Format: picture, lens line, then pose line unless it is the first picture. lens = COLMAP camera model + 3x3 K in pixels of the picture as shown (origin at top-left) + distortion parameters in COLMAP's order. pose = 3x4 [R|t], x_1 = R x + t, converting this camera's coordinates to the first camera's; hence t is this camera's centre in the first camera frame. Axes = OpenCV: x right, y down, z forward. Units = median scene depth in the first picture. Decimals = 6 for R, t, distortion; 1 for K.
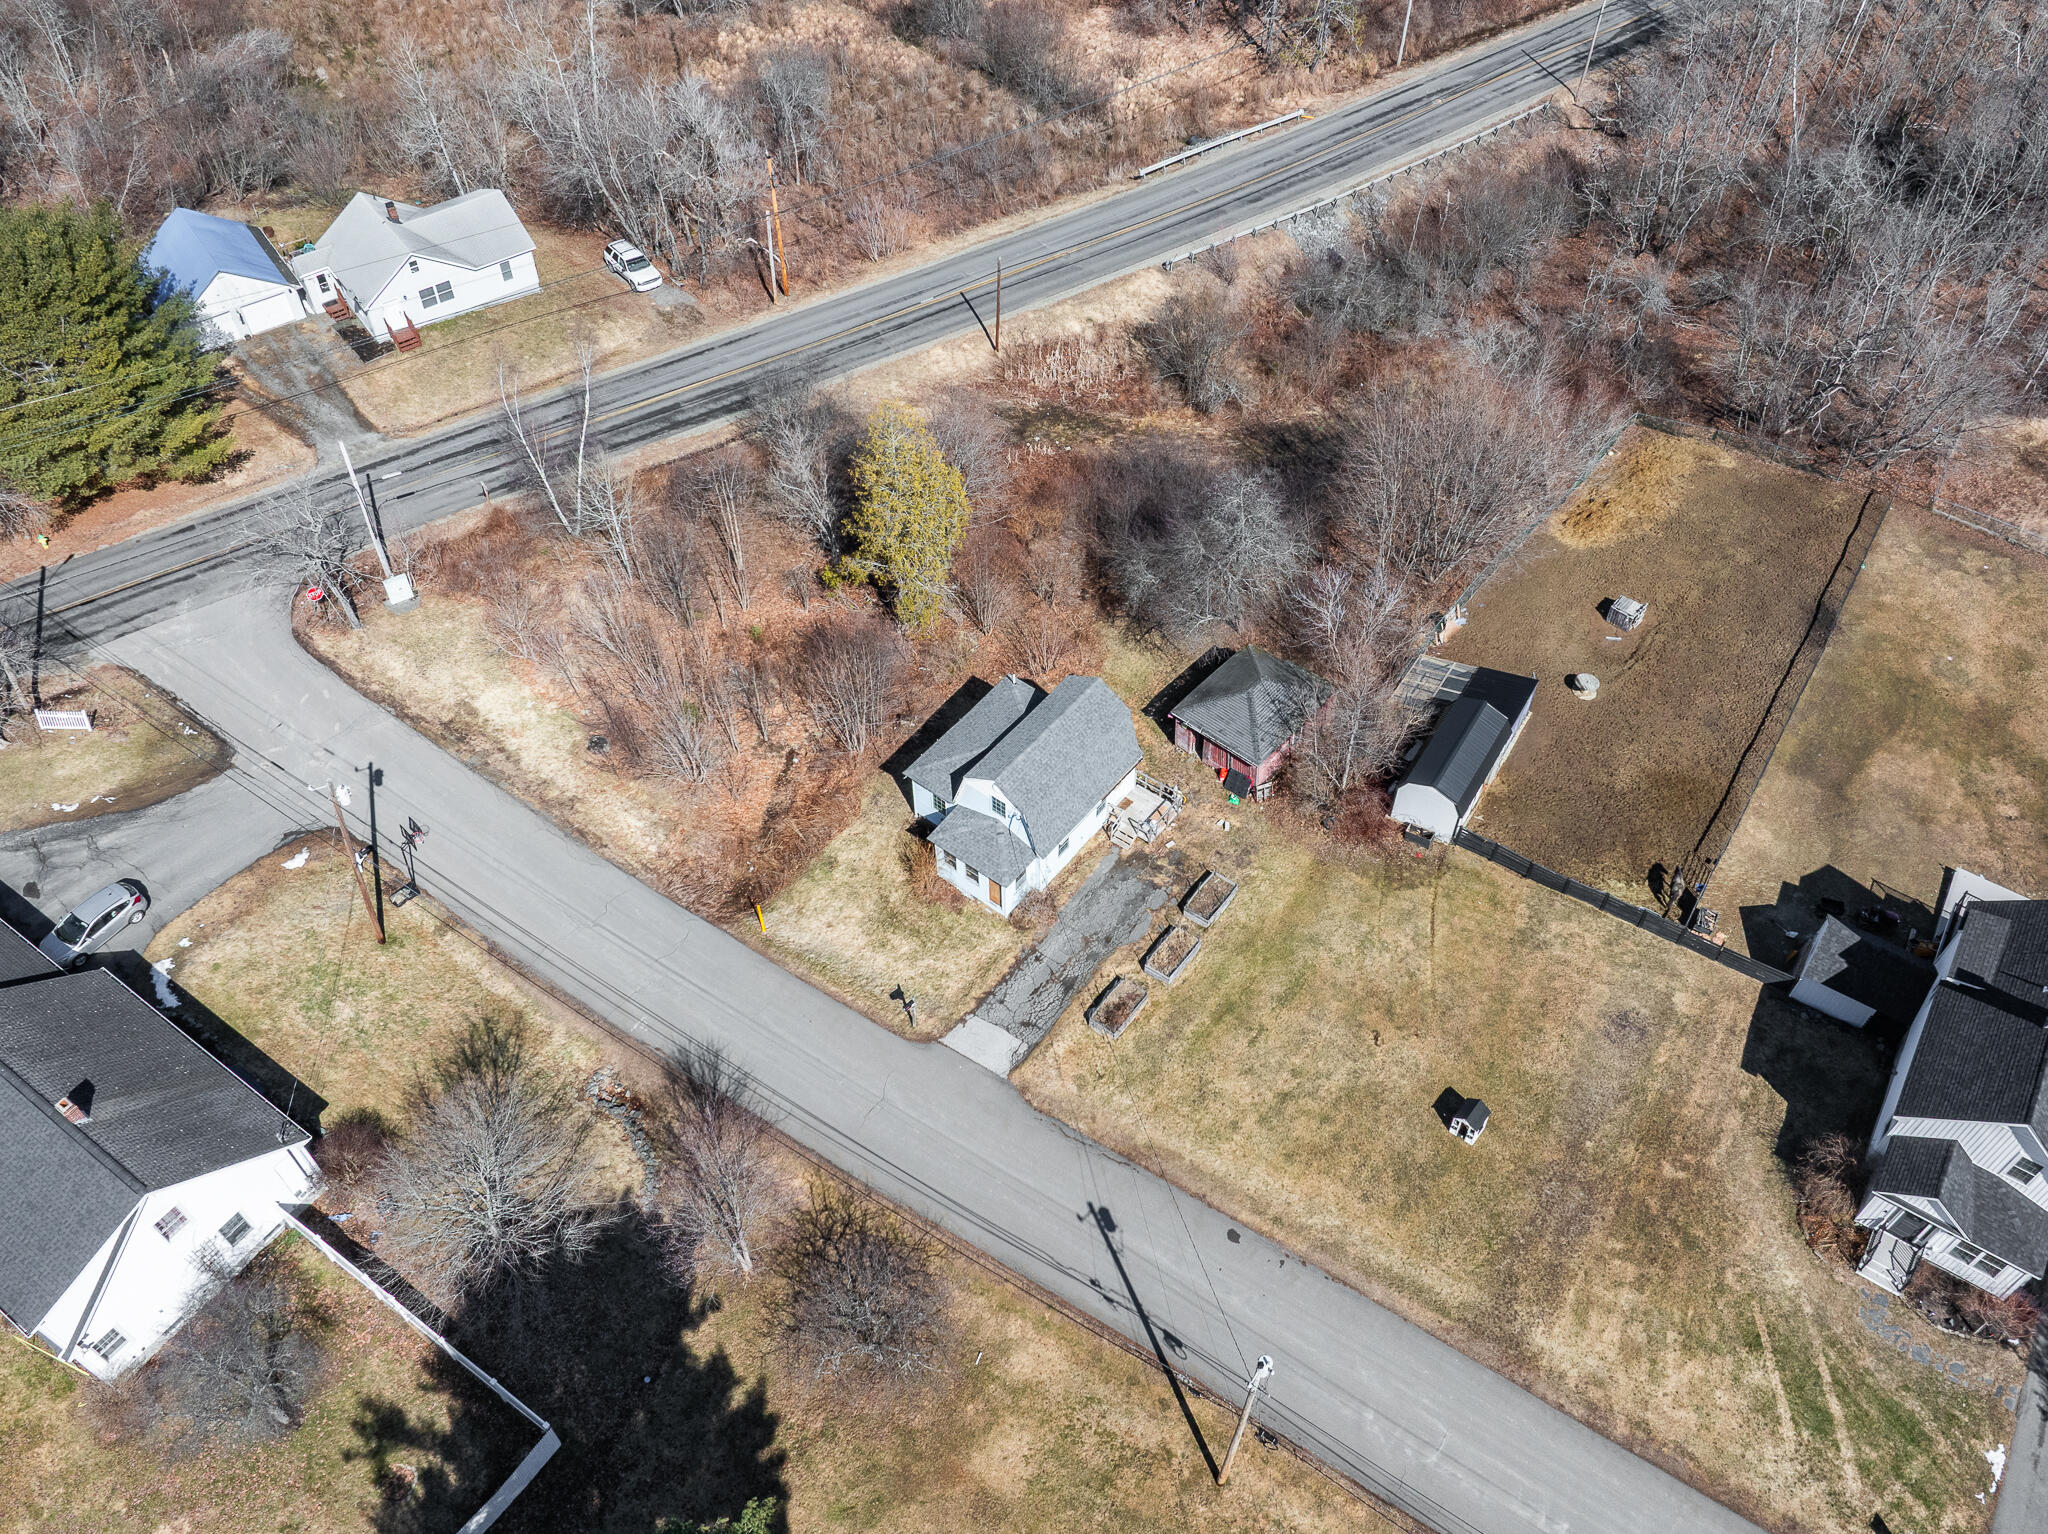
lens RADIAL K [[1584.2, 0, 1084.7], [0, 1584.2, 767.0], [0, 0, 1]] dist [-0.030807, -0.004968]
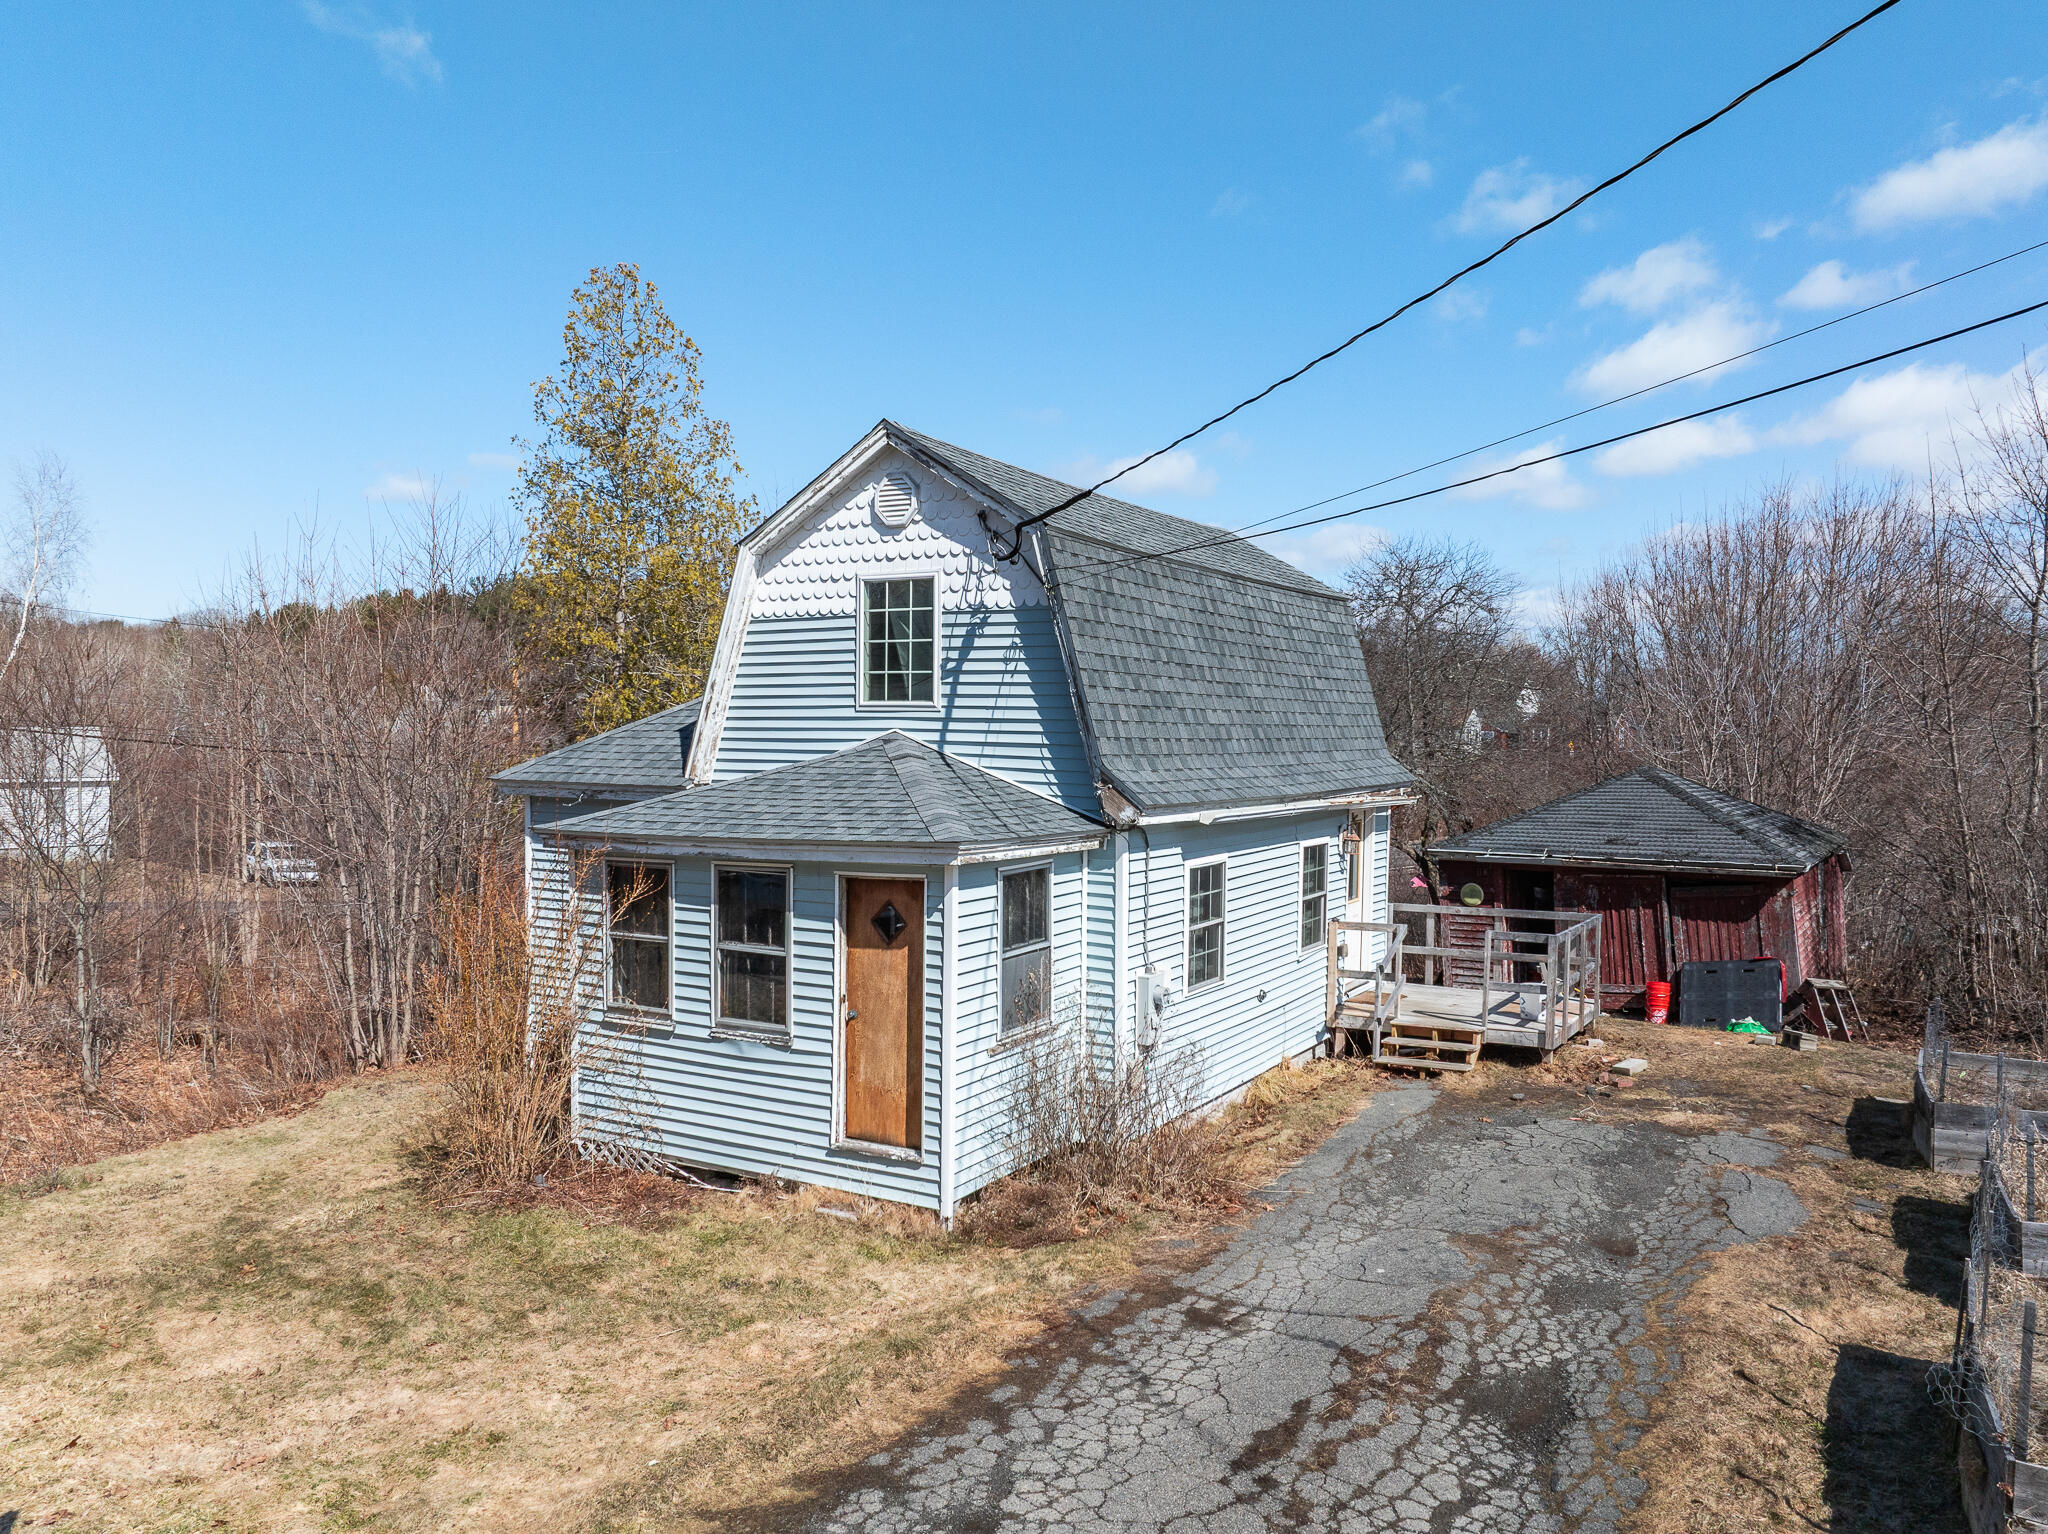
lens RADIAL K [[1454.3, 0, 1019.3], [0, 1454.3, 764.6], [0, 0, 1]] dist [-0.030291, 0.000487]
pose [[0.995993, -0.019835, 0.087199, -0.052074], [0.078647, 0.658391, -0.748556, 0.169958], [-0.042564, 0.752415, 0.657313, 0.829382]]
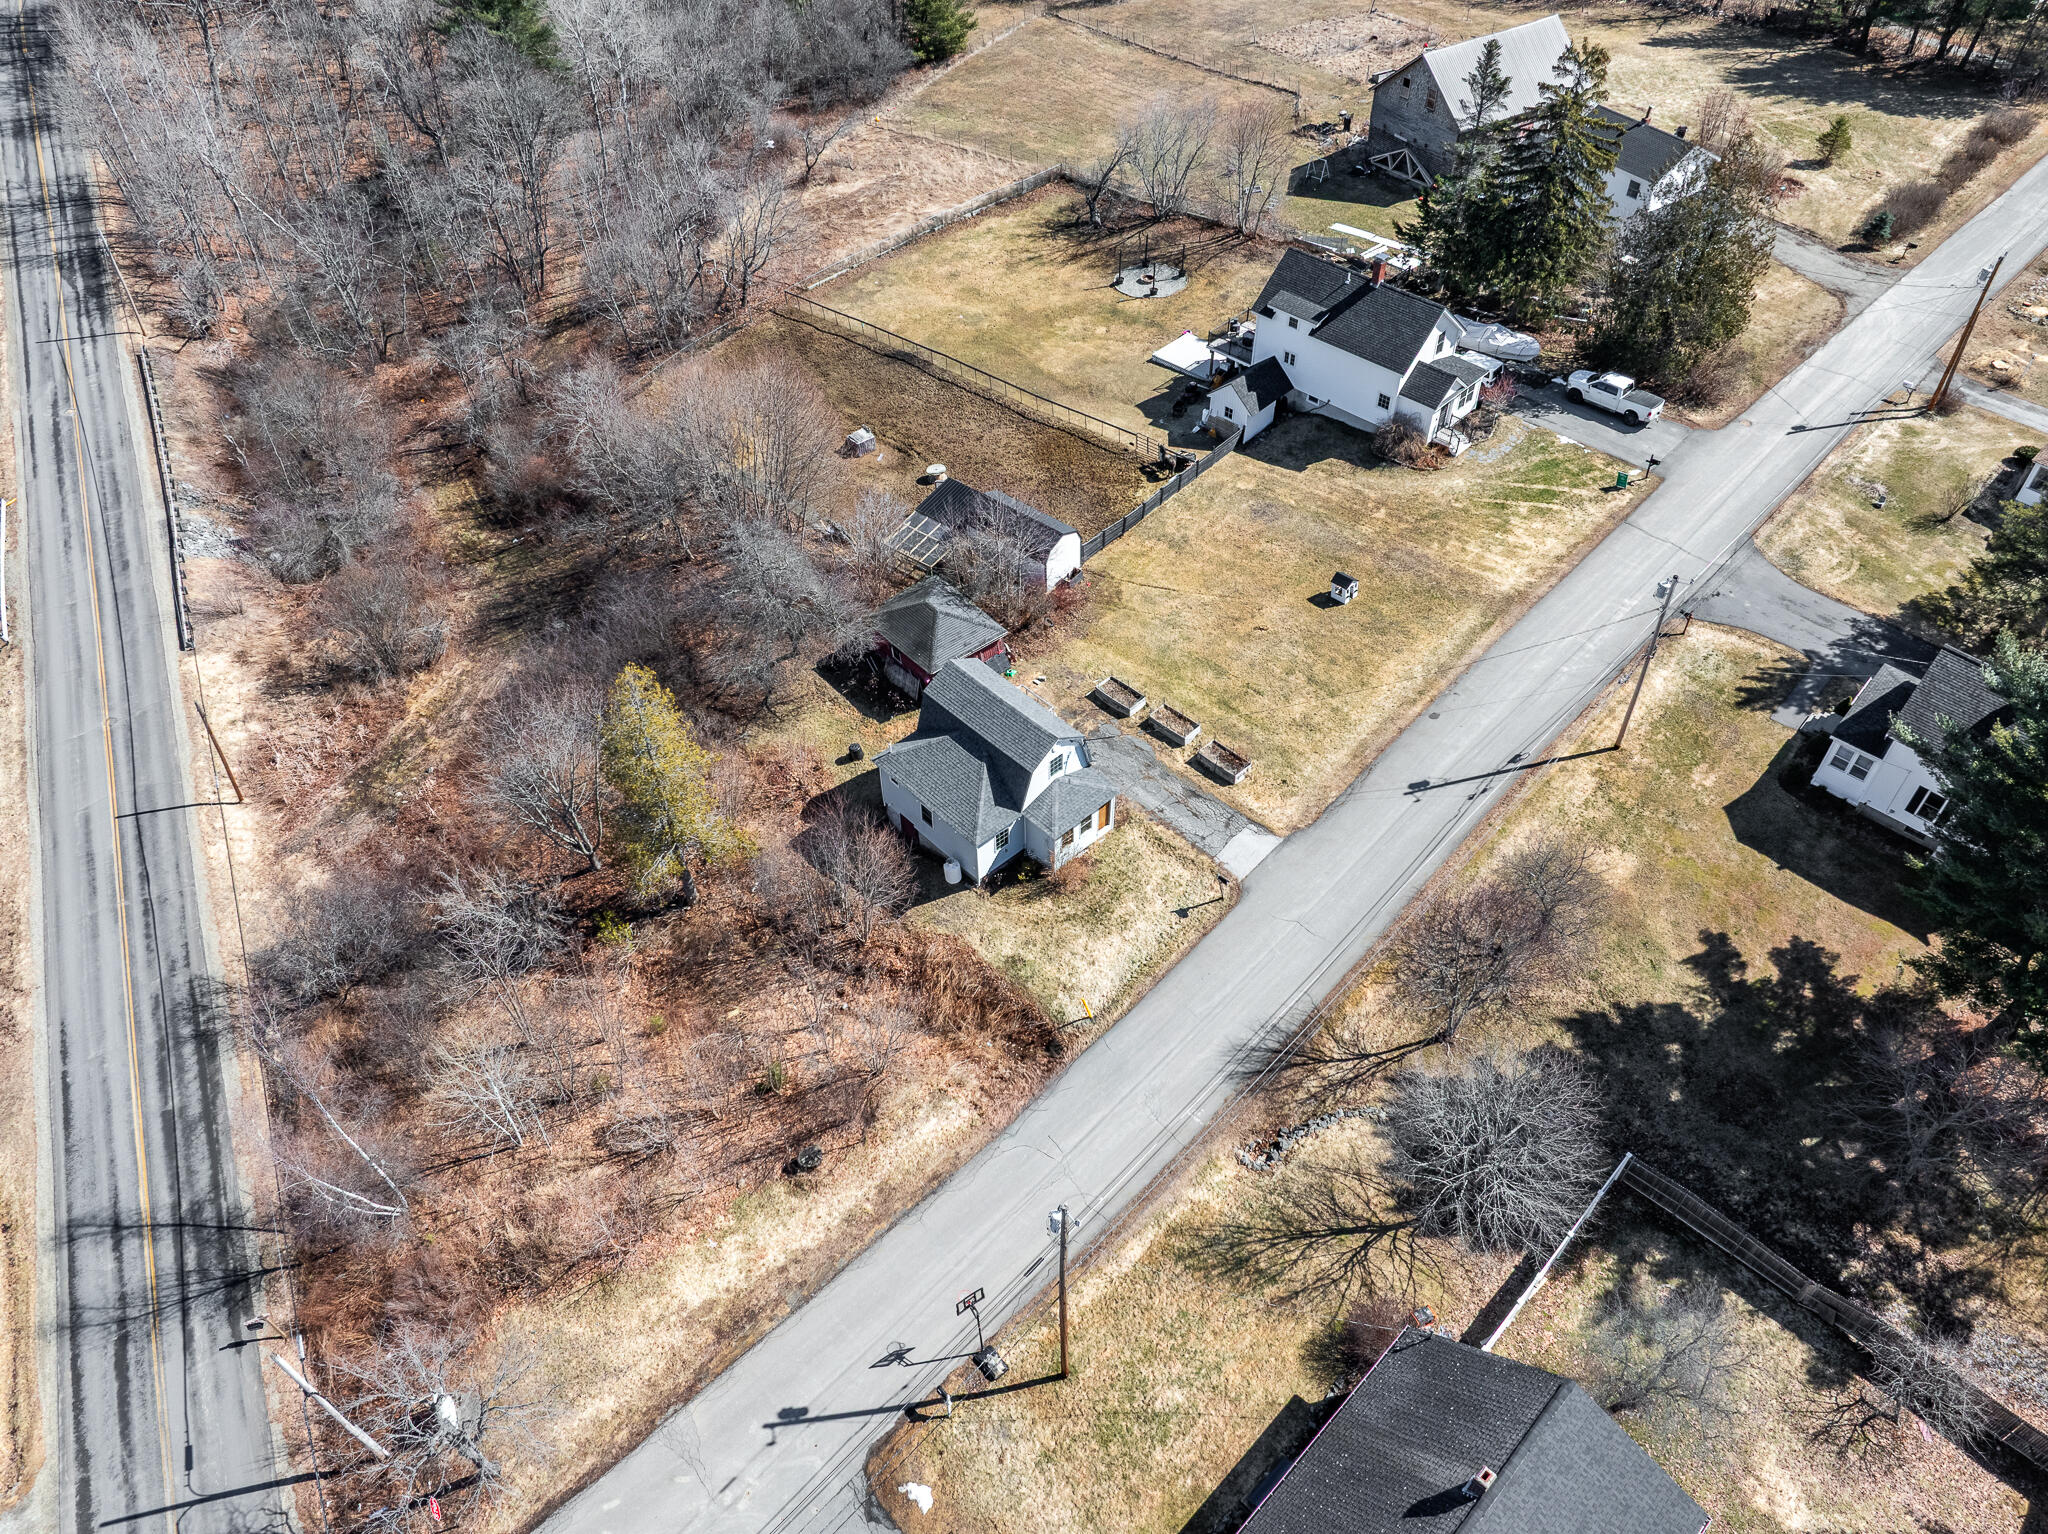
lens RADIAL K [[1454.3, 0, 1019.3], [0, 1454.3, 764.6], [0, 0, 1]] dist [-0.030291, 0.000487]
pose [[0.183549, -0.729470, 0.658926, -0.672465], [0.767326, 0.525299, 0.367793, -0.339336], [-0.614427, 0.438103, 0.656159, 0.336322]]
